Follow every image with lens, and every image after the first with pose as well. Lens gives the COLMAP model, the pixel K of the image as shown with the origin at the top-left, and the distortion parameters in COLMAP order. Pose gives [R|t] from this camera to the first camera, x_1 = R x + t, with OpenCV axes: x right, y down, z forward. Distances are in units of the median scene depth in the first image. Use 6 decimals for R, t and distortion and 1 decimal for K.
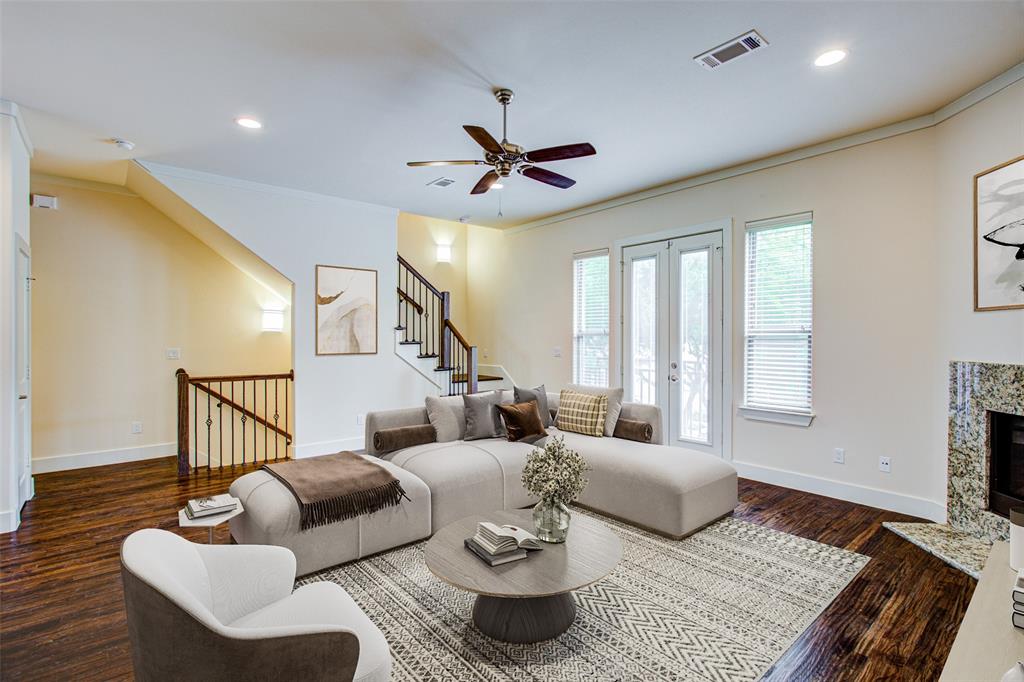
lens RADIAL K [[480.1, 0, 520.2], [0, 480.1, 343.0], [0, 0, 1]] dist [0.001316, 0.000085]
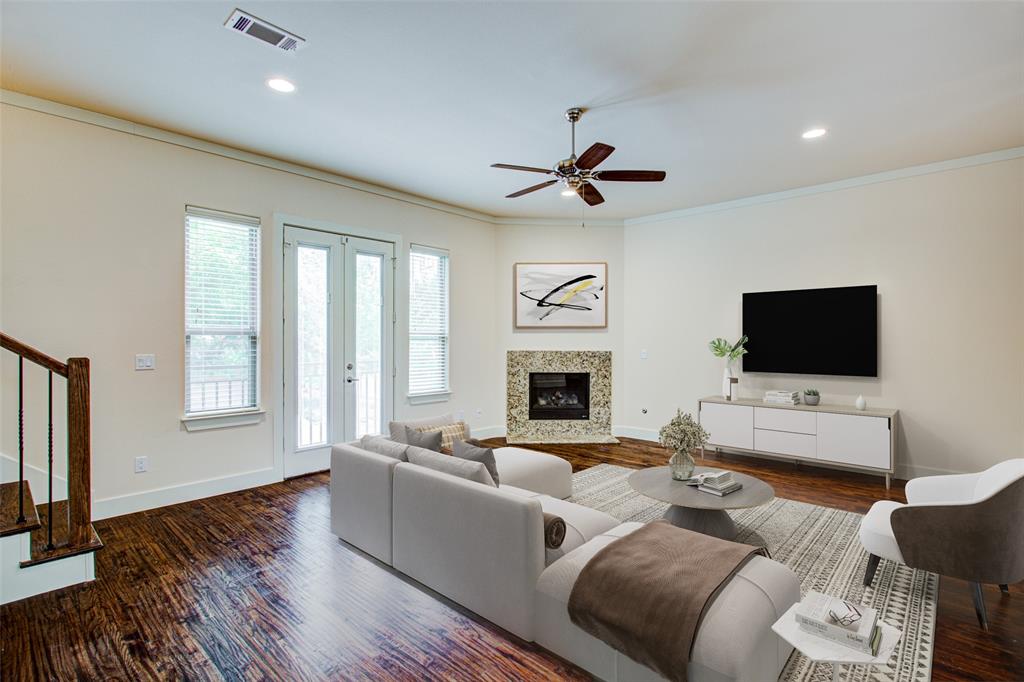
lens RADIAL K [[480.1, 0, 519.2], [0, 480.1, 340.1], [0, 0, 1]] dist [0.001316, 0.000085]
pose [[-0.132570, 0.003995, 0.991166, -0.951248], [0.003290, 0.999988, -0.003591, -0.002196], [-0.991168, 0.002785, -0.132581, 1.076541]]
